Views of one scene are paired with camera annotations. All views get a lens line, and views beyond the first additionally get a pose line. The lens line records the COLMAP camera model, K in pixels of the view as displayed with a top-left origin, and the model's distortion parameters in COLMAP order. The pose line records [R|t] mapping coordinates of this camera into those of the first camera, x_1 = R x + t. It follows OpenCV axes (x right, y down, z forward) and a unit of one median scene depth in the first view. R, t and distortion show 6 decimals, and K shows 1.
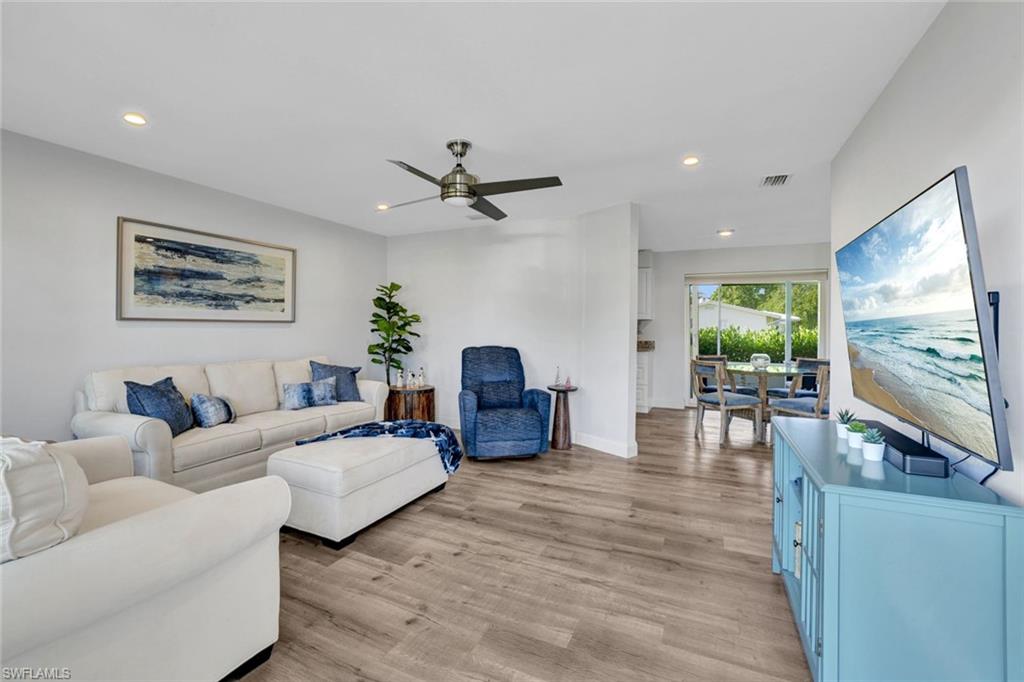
lens RADIAL K [[439.9, 0, 495.0], [0, 439.9, 328.3], [0, 0, 1]] dist [-0.040791, 0.000365]
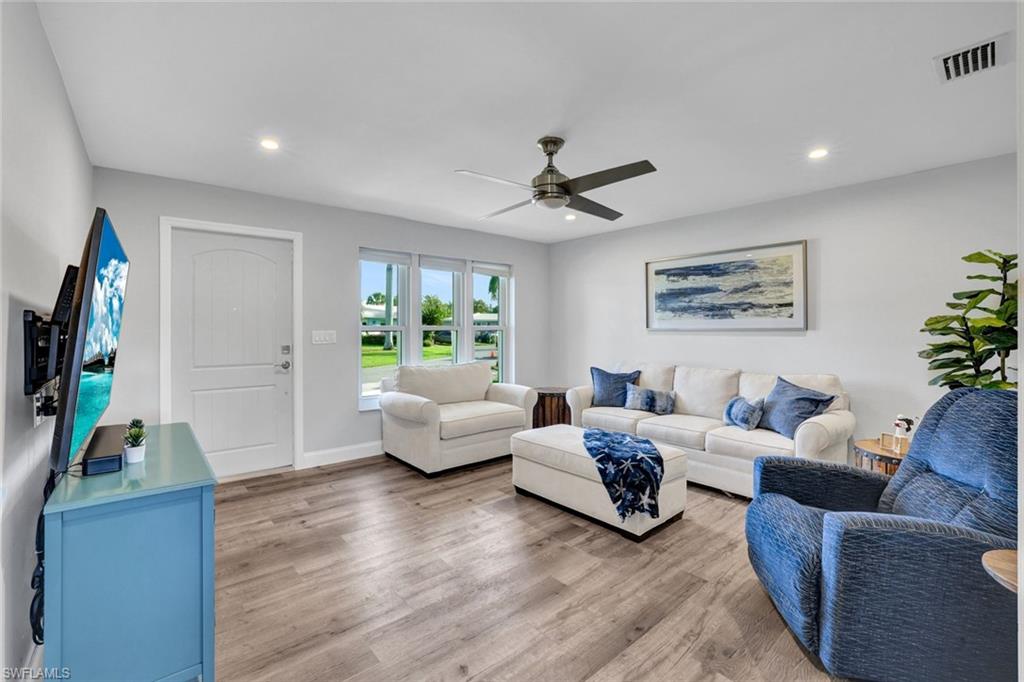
lens RADIAL K [[439.9, 0, 495.0], [0, 439.9, 328.3], [0, 0, 1]] dist [-0.040791, 0.000365]
pose [[-0.414982, -0.005732, -0.909812, 0.640635], [-0.002266, 0.999984, -0.005267, -0.013247], [0.909827, -0.000124, -0.414988, 0.999928]]
